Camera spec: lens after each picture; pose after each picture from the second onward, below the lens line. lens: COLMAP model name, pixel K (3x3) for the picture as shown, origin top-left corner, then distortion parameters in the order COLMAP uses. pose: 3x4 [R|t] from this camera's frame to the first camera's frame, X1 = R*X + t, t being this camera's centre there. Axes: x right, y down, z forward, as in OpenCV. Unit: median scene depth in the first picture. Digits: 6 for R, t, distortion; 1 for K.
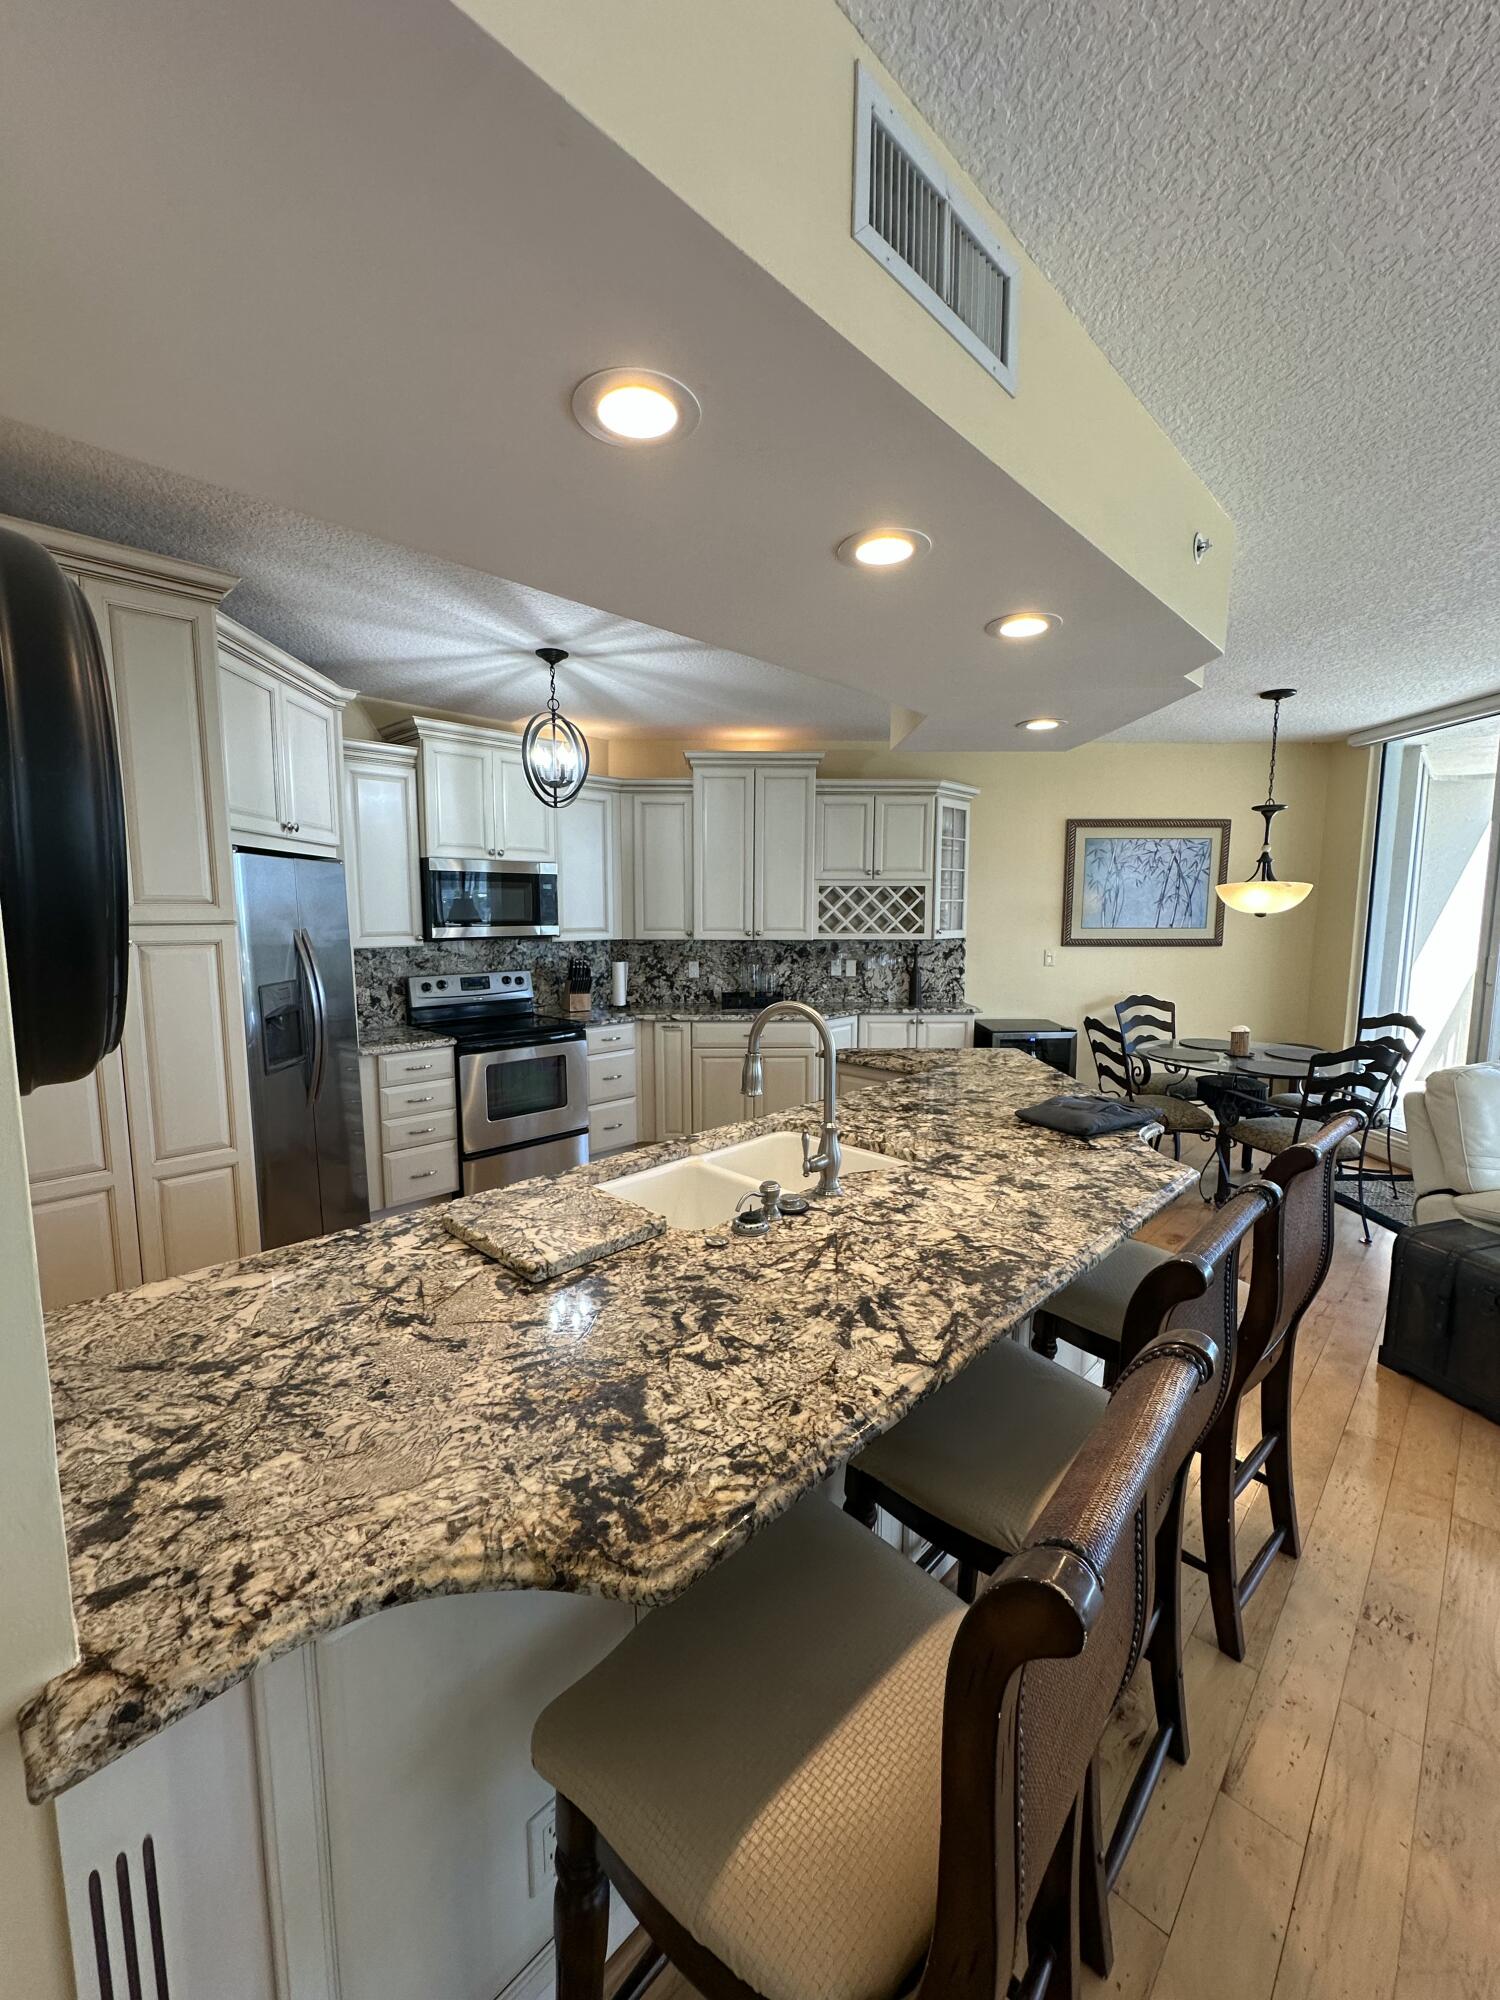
lens RADIAL K [[797.1, 0, 750.0], [0, 797.1, 1000.0], [0, 0, 1]] dist [-0.001084, 0.000232]
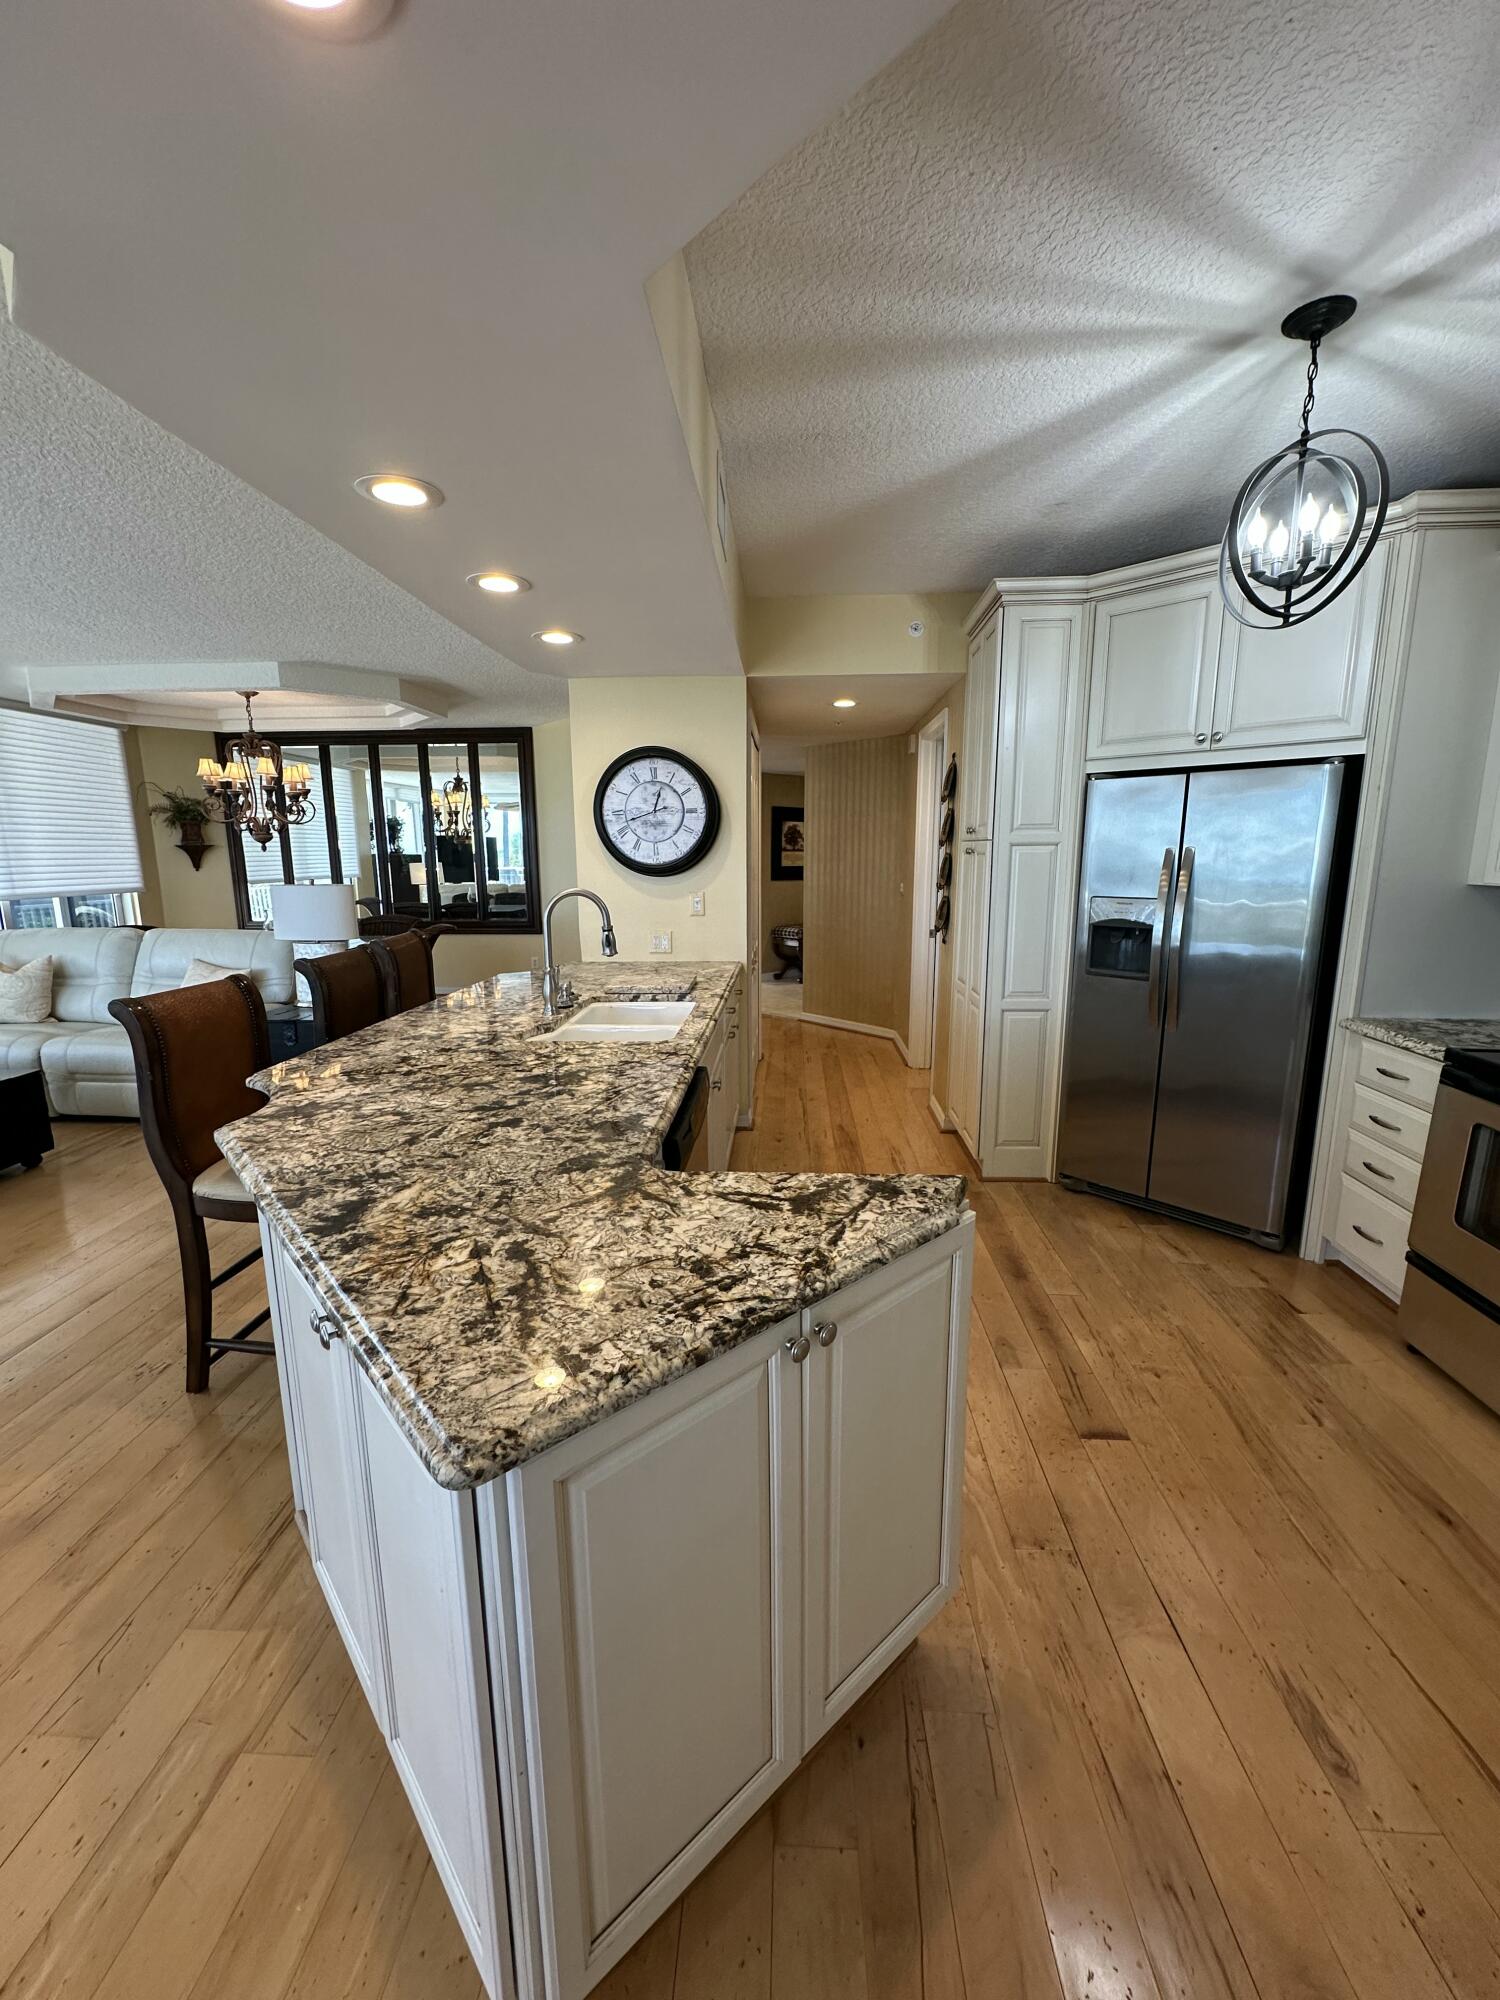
lens RADIAL K [[797.1, 0, 750.0], [0, 797.1, 1000.0], [0, 0, 1]] dist [-0.001084, 0.000232]
pose [[-0.753213, 0.123501, -0.646078, 0.303644], [-0.074091, 0.960035, 0.269893, -0.085640], [0.653590, 0.251156, -0.713961, 0.891276]]
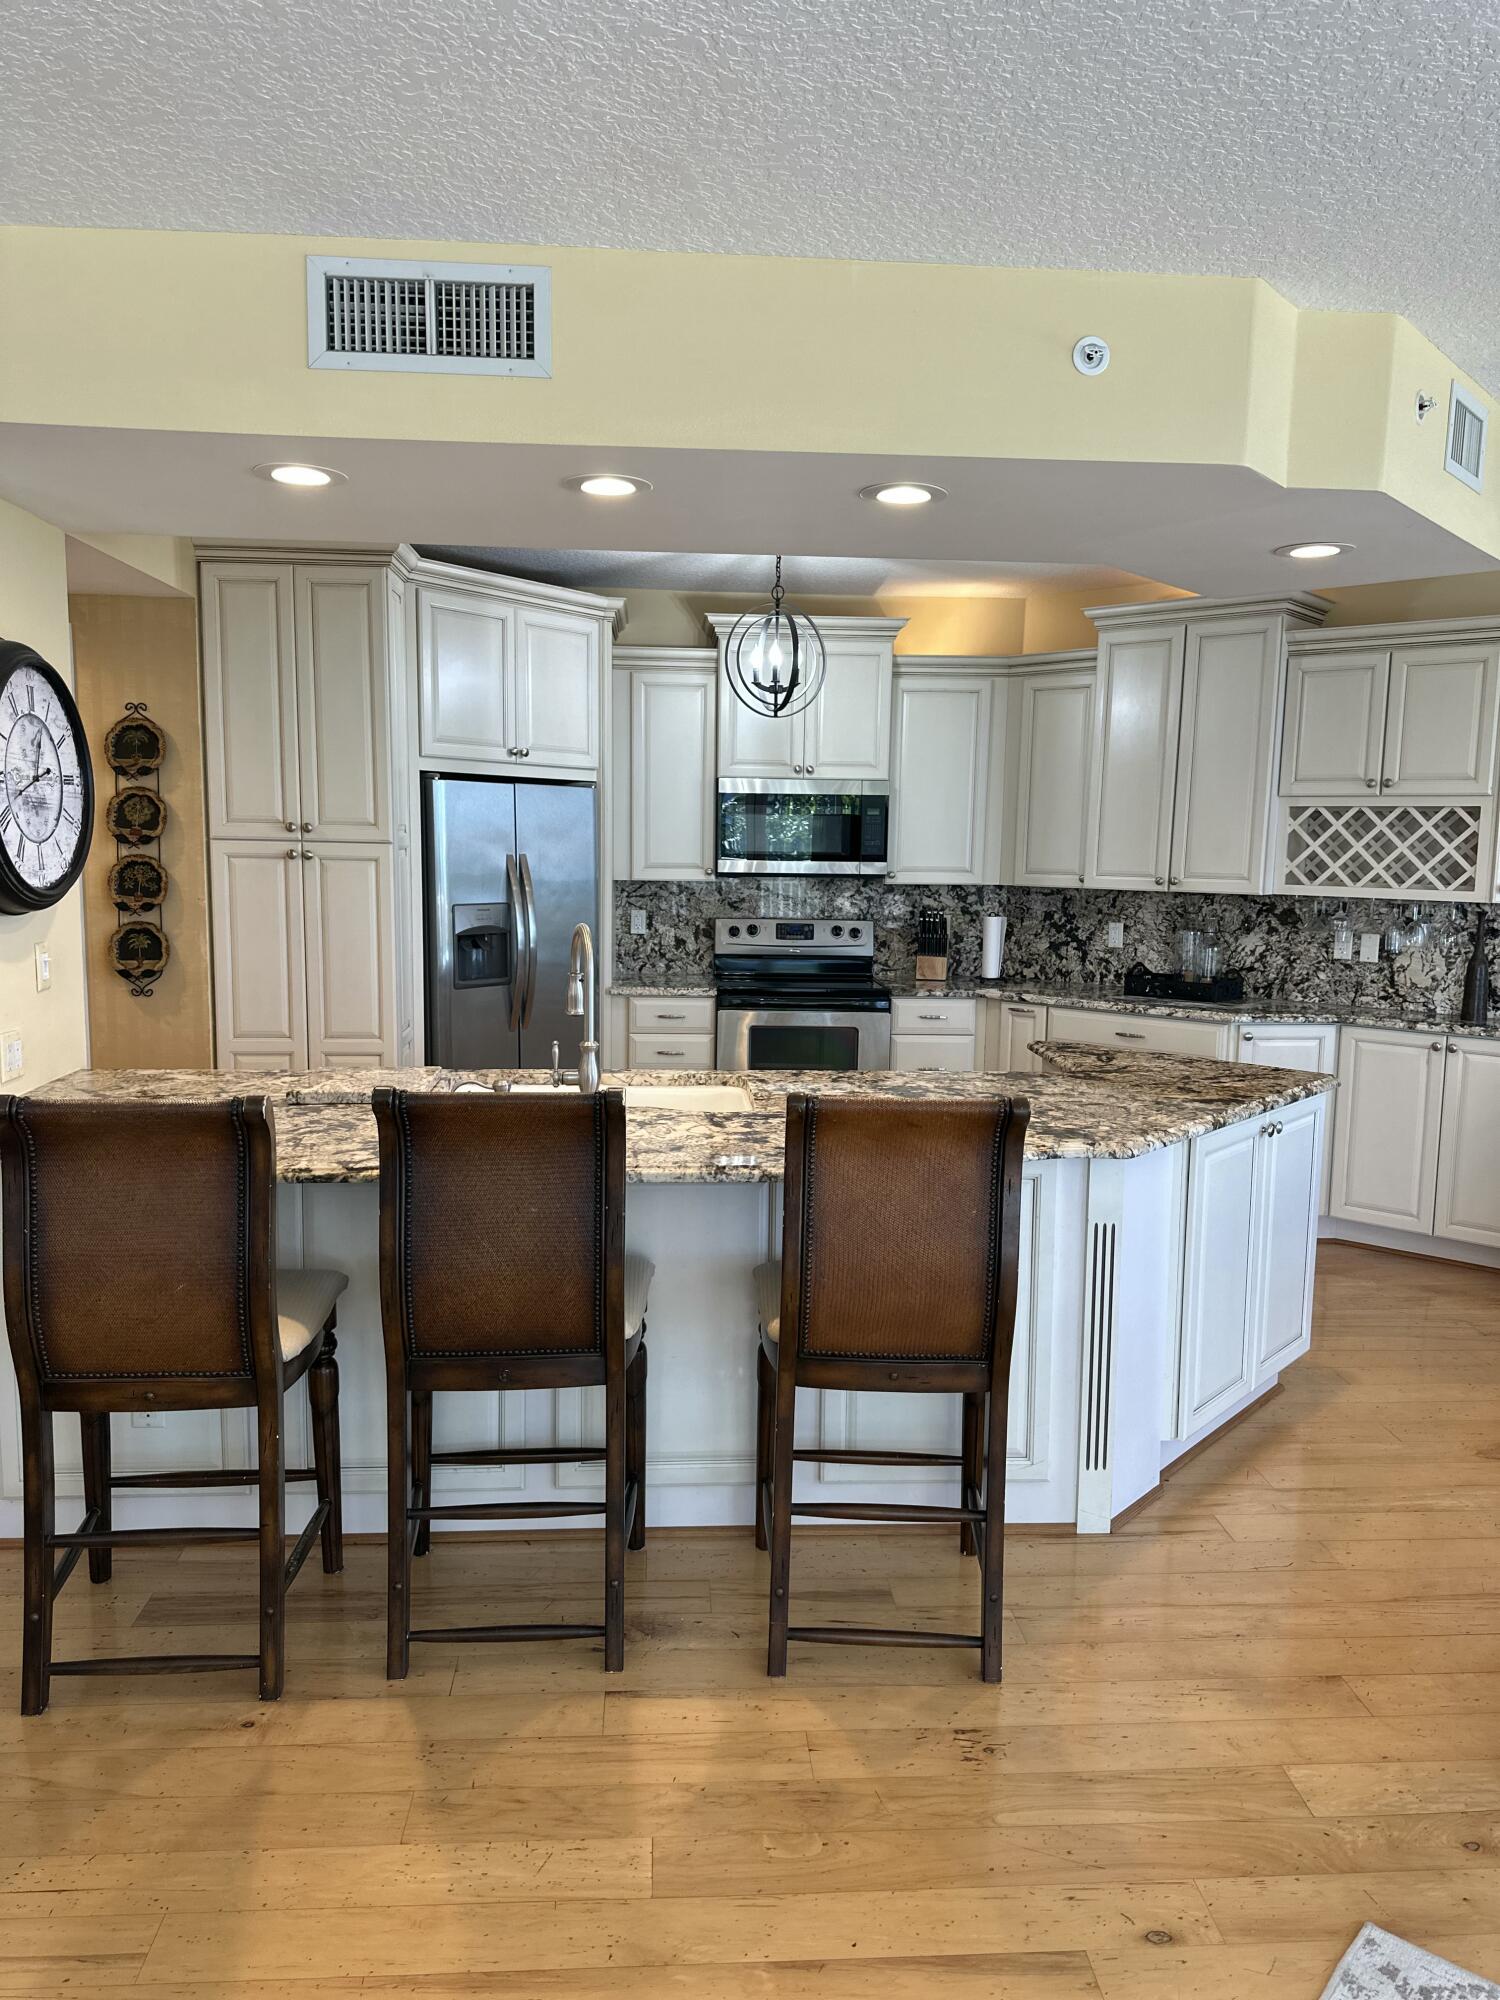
lens RADIAL K [[1405.1, 0, 757.5], [0, 1405.1, 1014.8], [0, 0, 1]] dist [0.097434, -0.078584]
pose [[0.743922, 0.095084, -0.661468, 0.553937], [-0.092441, 0.994952, 0.039058, 0.010523], [0.661842, 0.032090, 0.748956, -0.083773]]
